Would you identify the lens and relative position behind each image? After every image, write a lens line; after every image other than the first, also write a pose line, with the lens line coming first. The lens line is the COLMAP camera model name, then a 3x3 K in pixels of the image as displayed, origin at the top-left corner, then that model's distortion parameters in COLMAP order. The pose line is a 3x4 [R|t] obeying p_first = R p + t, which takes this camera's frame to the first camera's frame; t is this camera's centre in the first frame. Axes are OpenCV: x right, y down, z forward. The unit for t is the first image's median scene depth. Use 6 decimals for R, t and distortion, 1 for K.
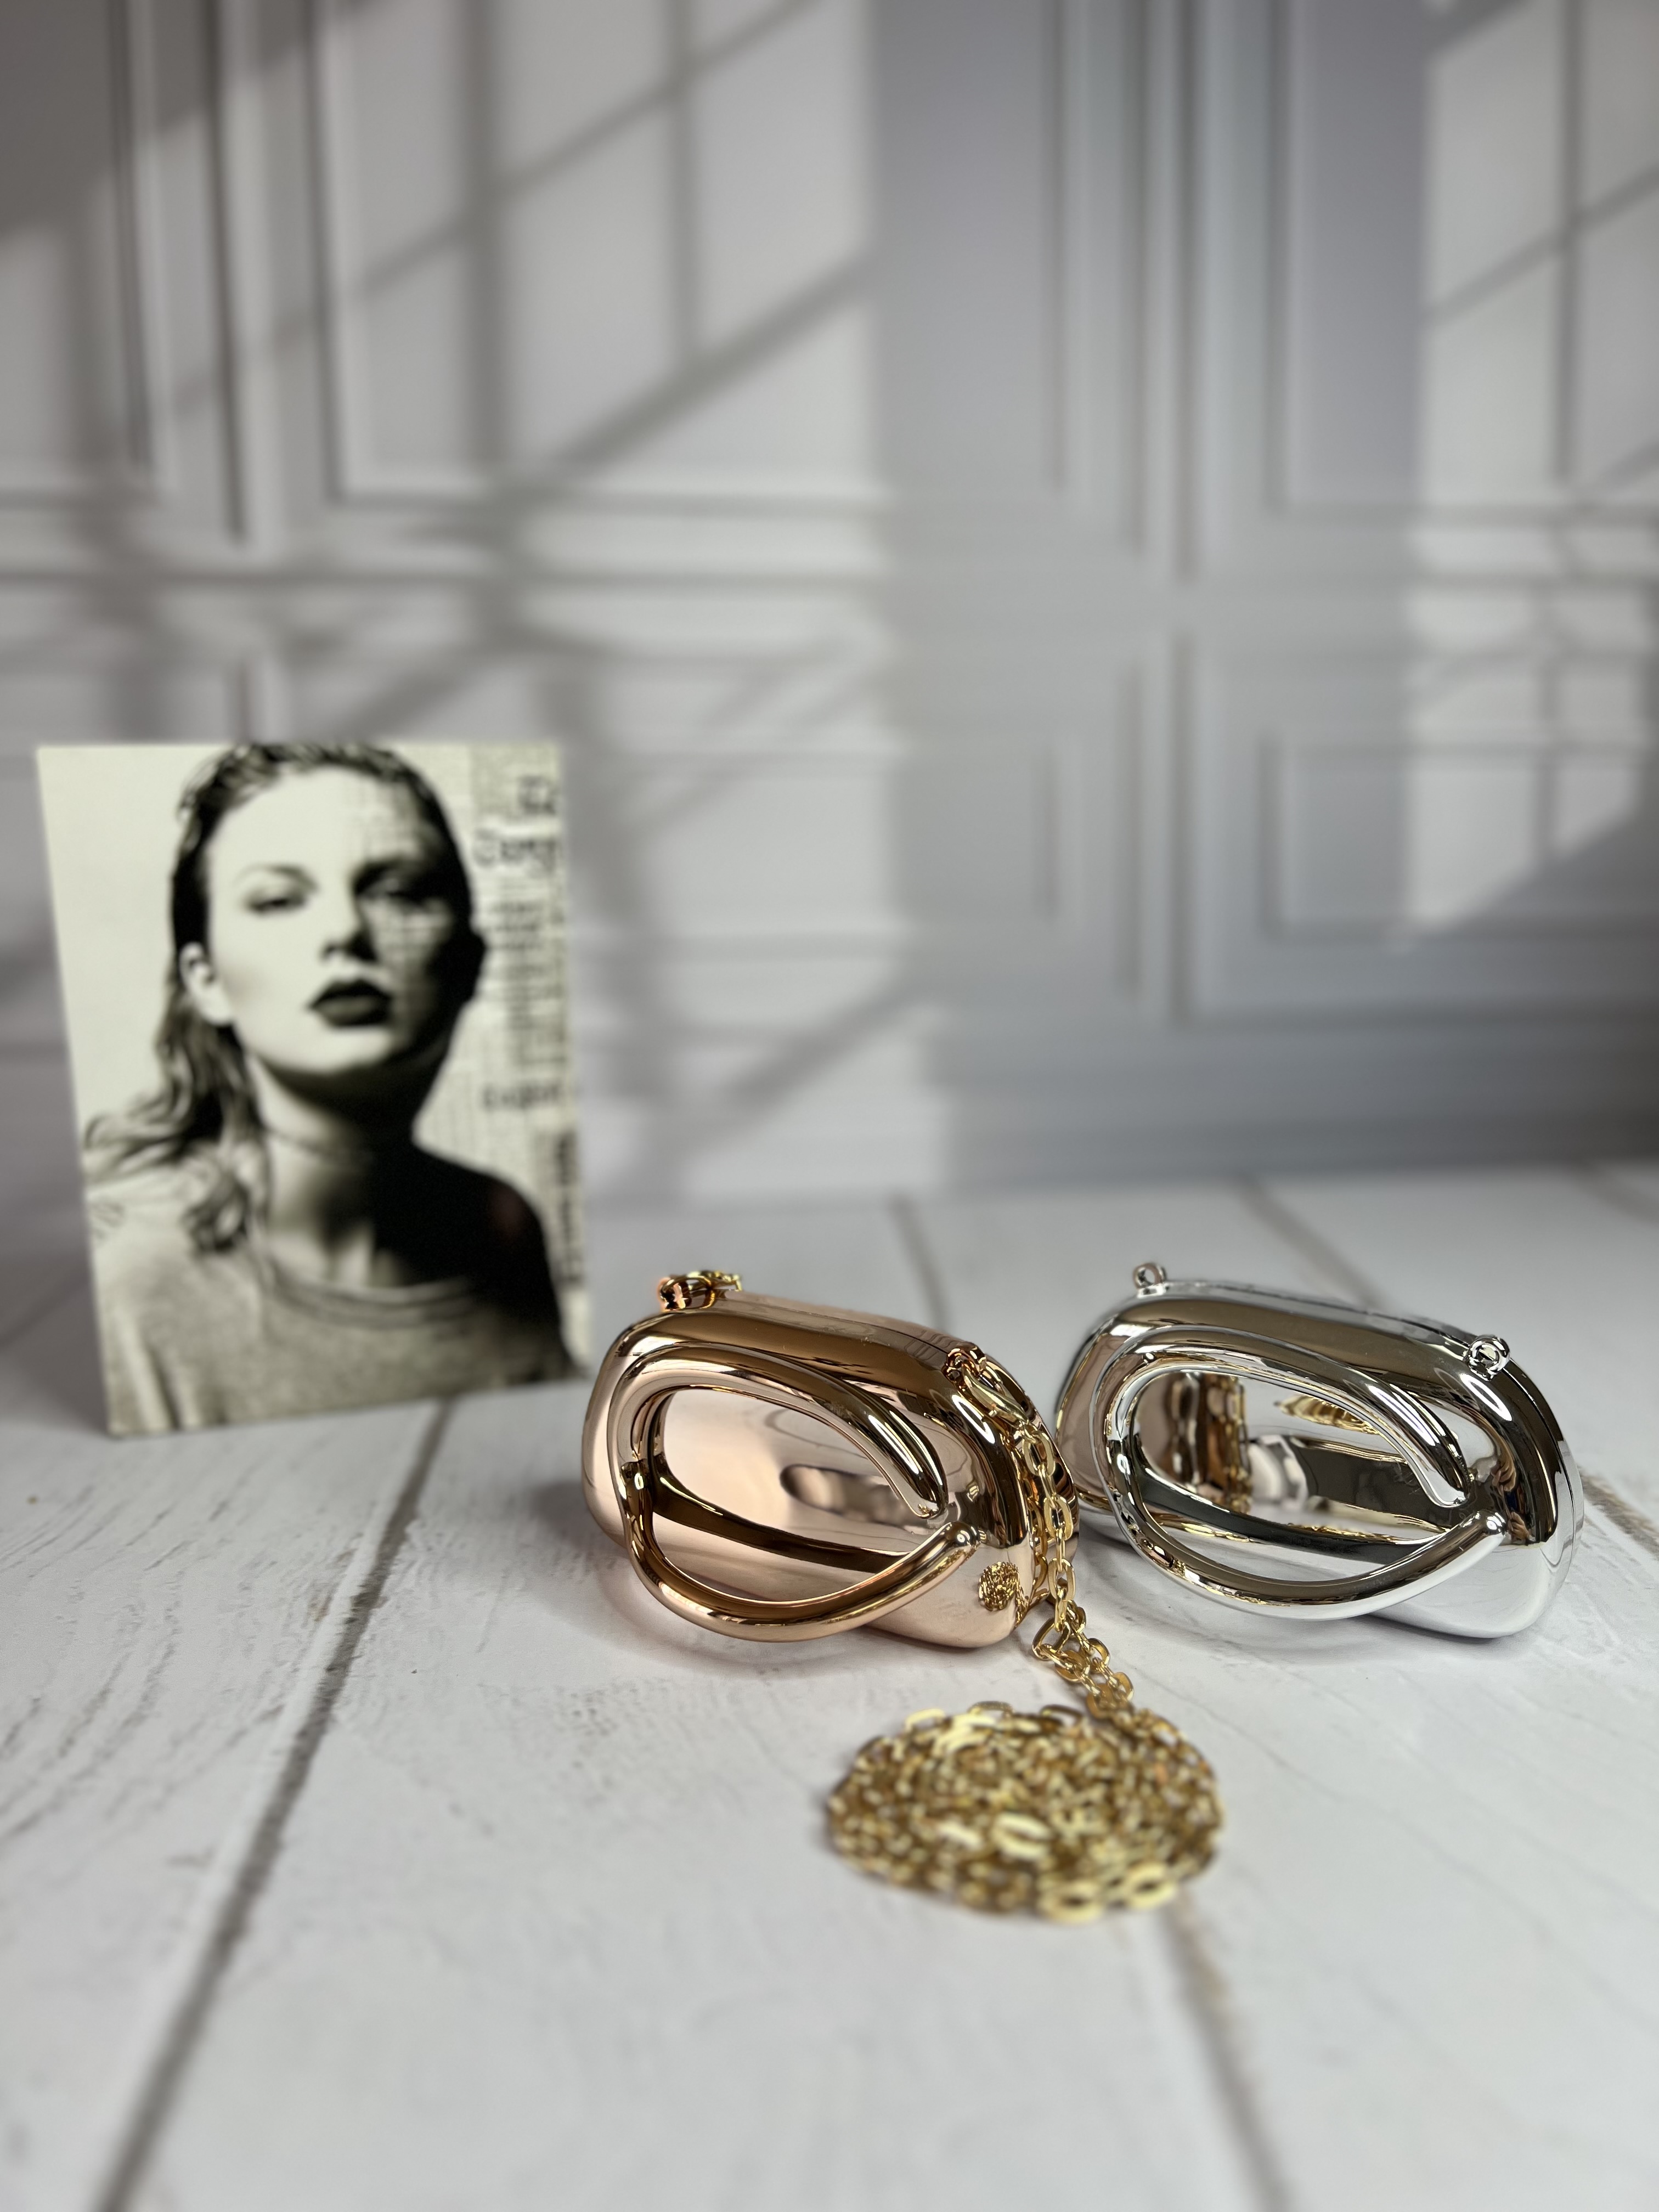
lens RADIAL K [[1713.7, 0, 833.2], [0, 1713.7, 1105.9], [0, 0, 1]] dist [0.000531, -0.014221]
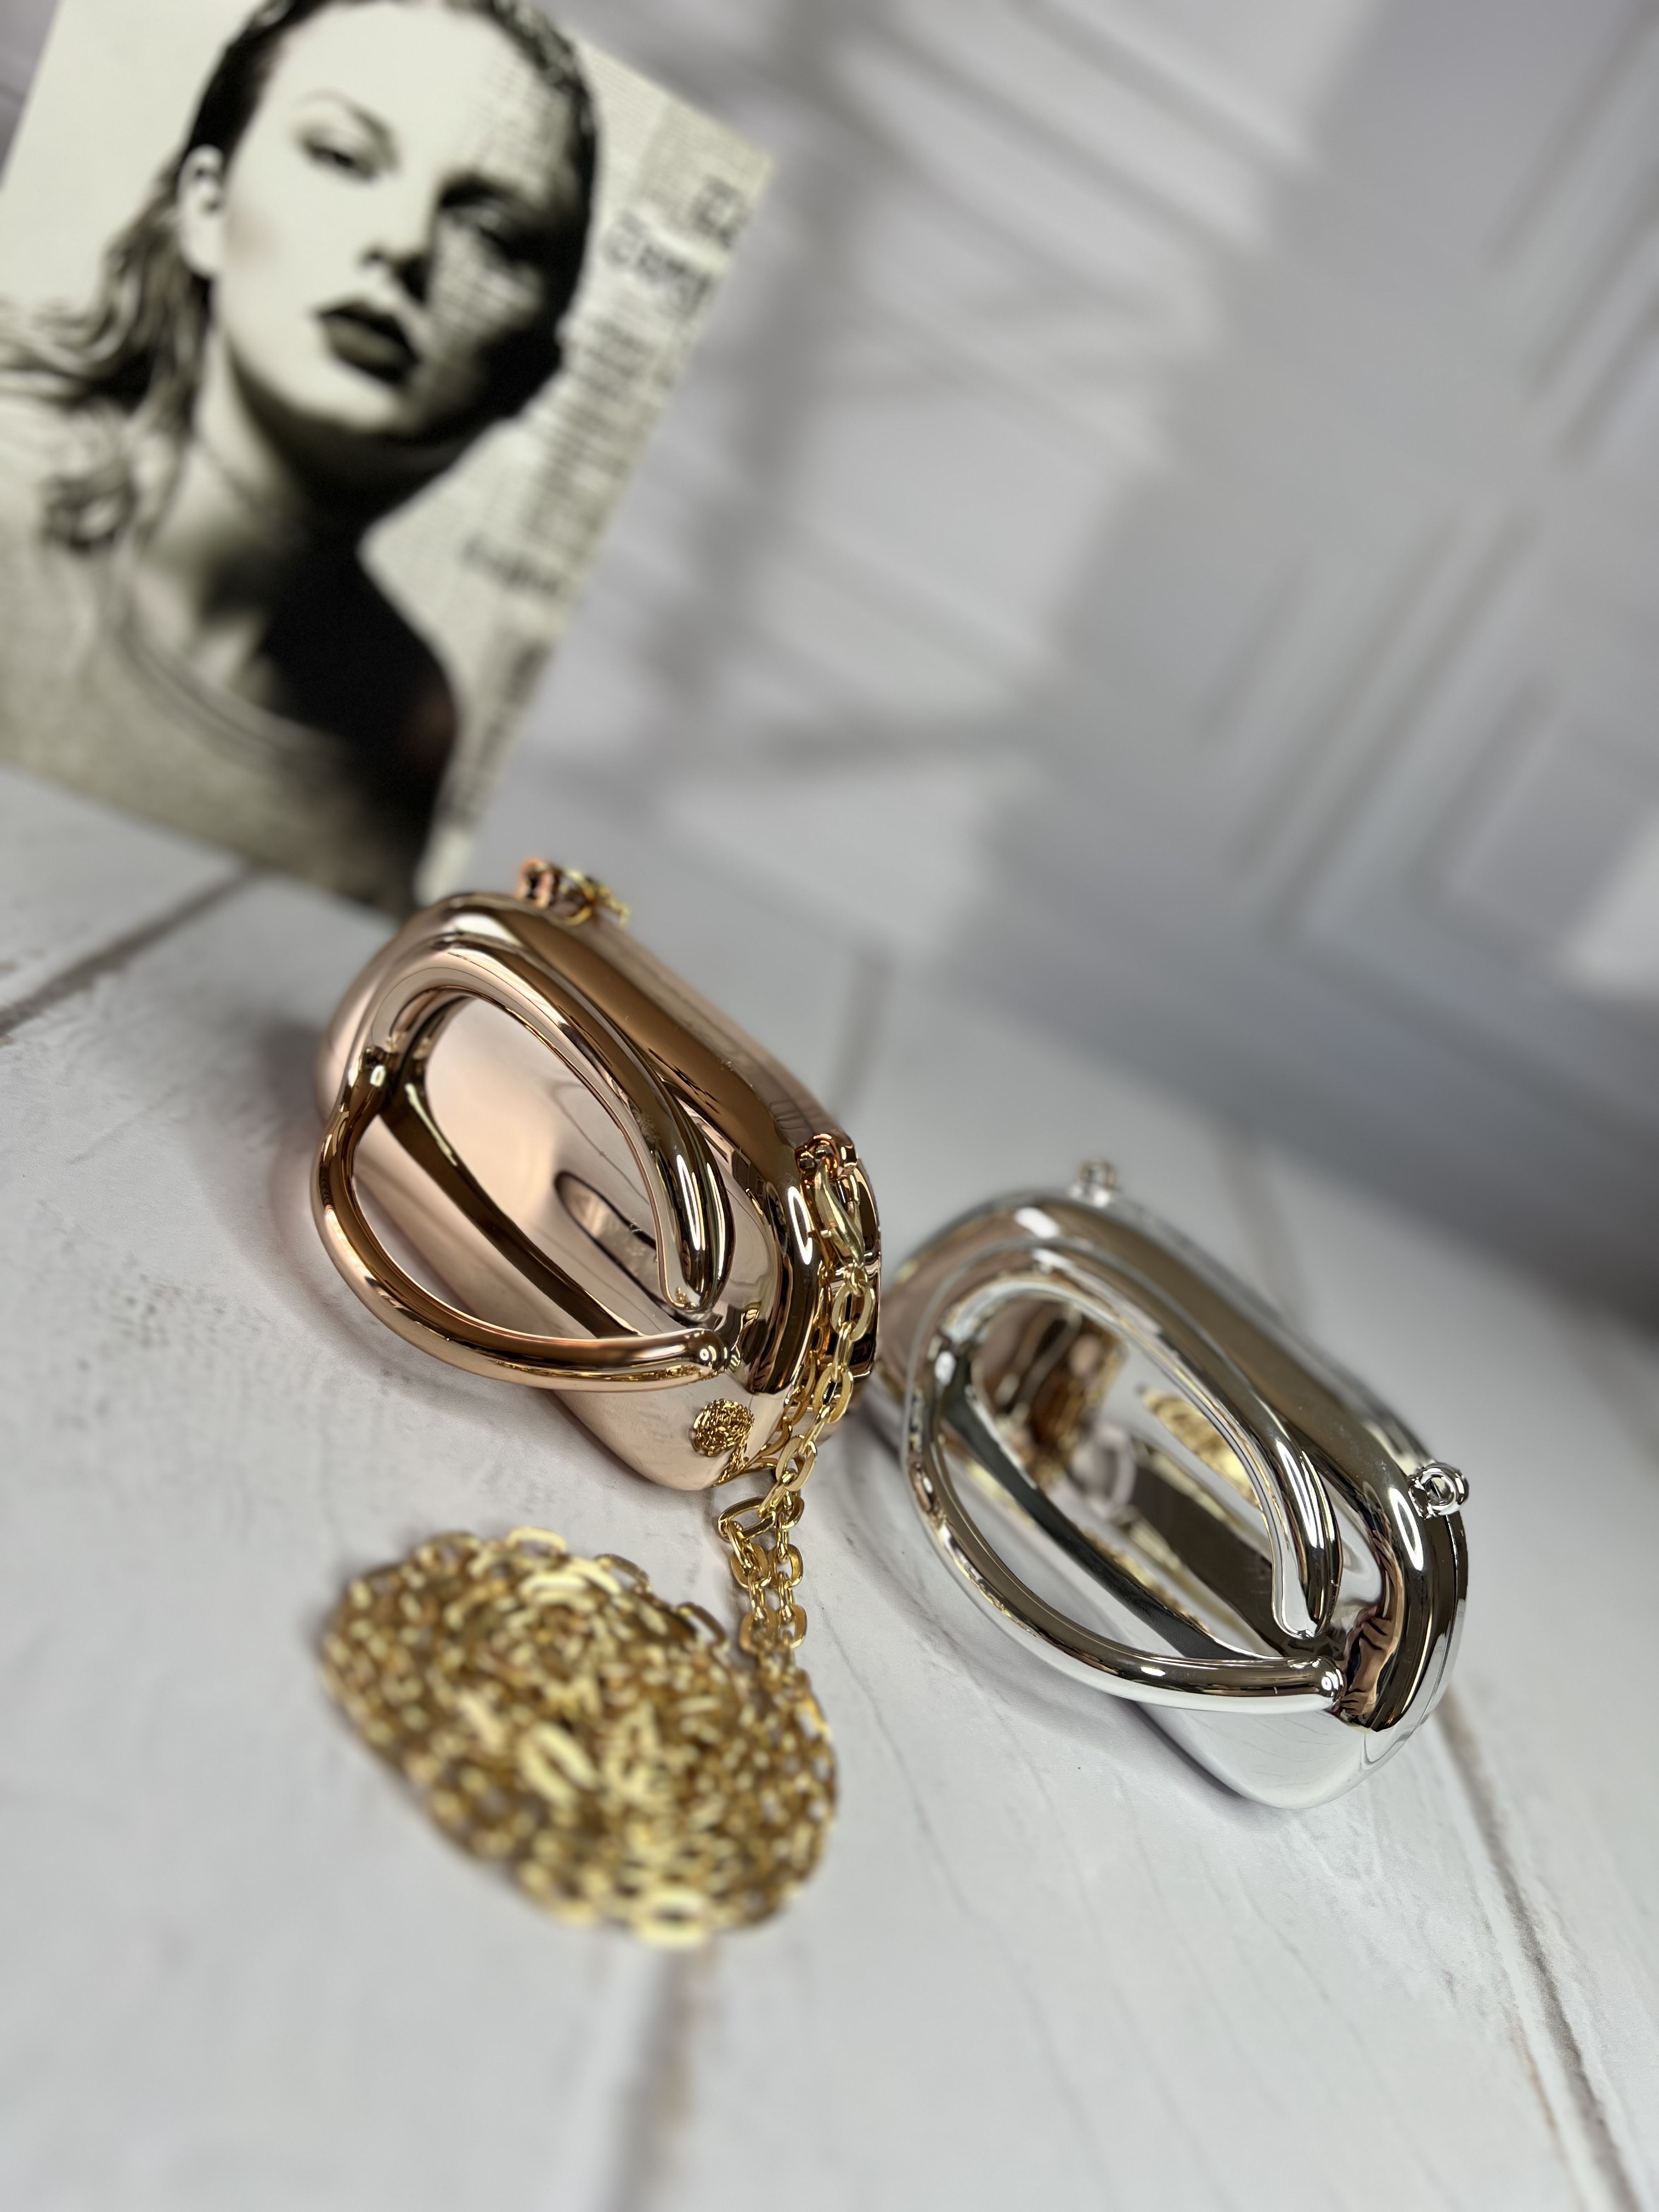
lens RADIAL K [[1731.0, 0, 829.5], [0, 1731.0, 1106.0], [0, 0, 1]] dist [-0.001907, -0.009057]
pose [[0.867528, 0.495095, 0.047696, 0.027944], [-0.496575, 0.856641, 0.139928, 0.024937], [0.028419, -0.145077, 0.989012, 0.238052]]
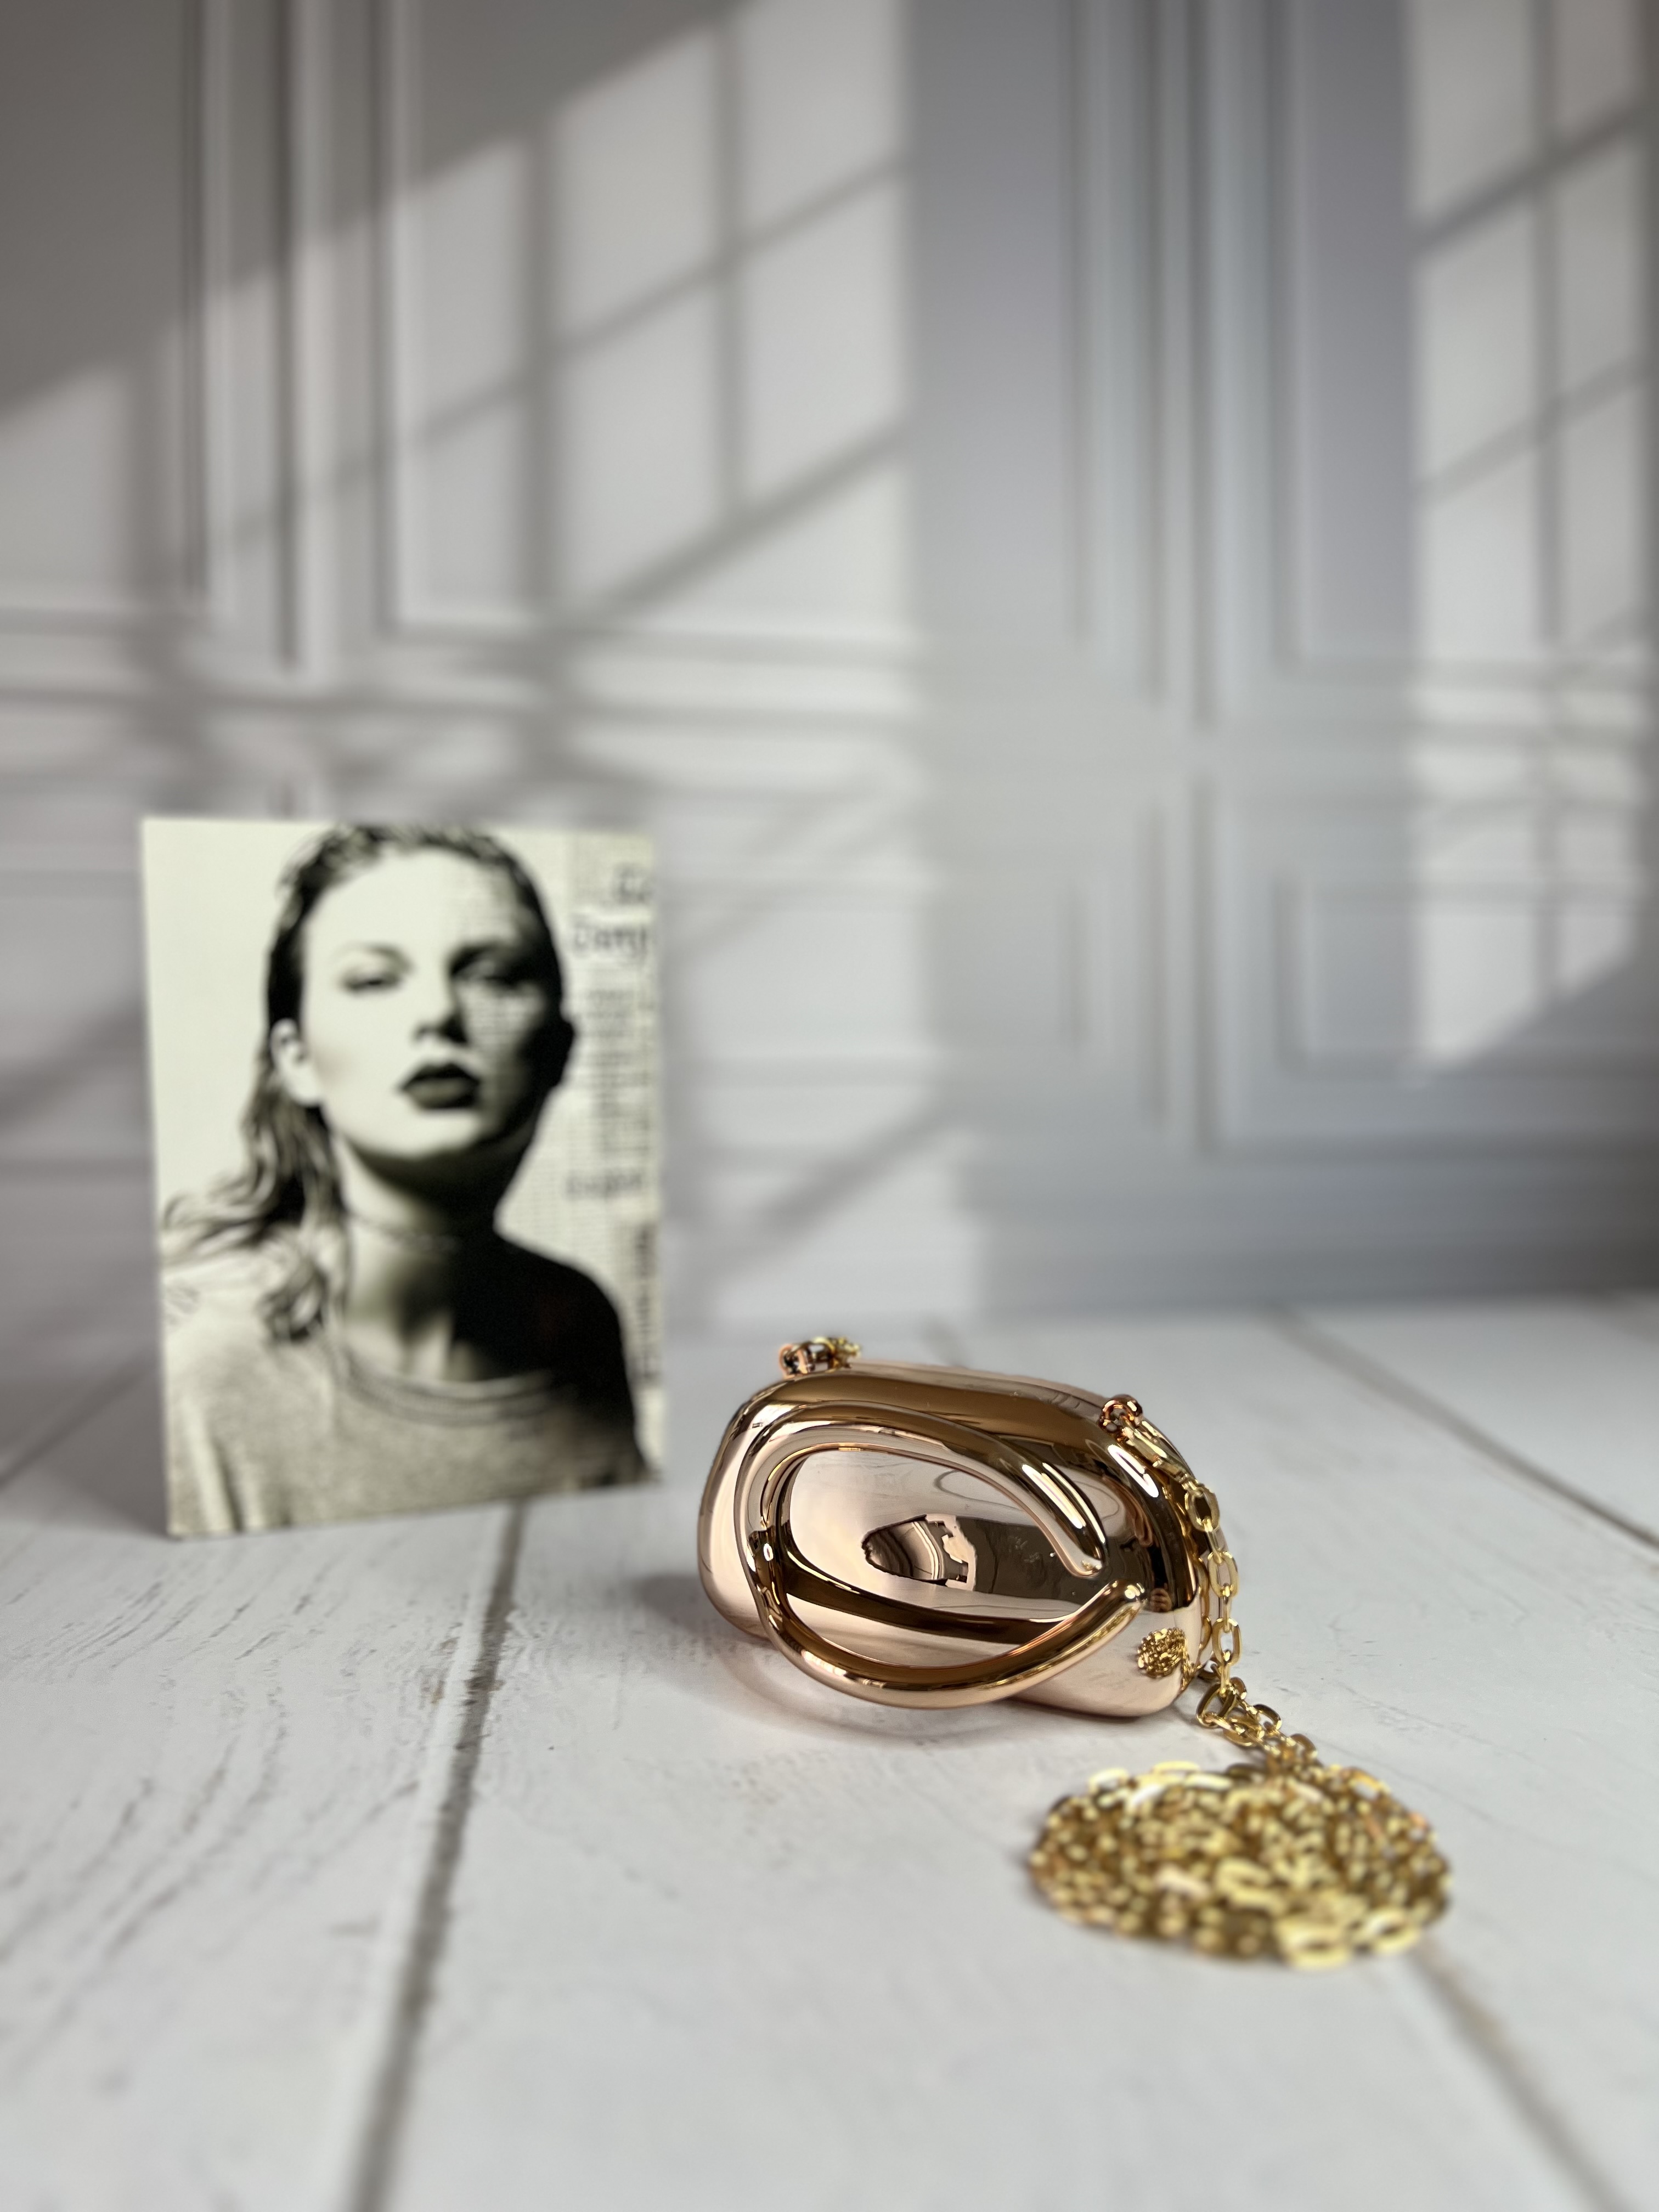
lens RADIAL K [[1709.0, 0, 831.7], [0, 1709.0, 1101.0], [0, 0, 1]] dist [0.004383, -0.003836]
pose [[0.998640, 0.006696, 0.051707, -0.123041], [-0.000171, 0.992134, -0.125177, 0.082612], [-0.052138, 0.124998, 0.990786, 0.014460]]
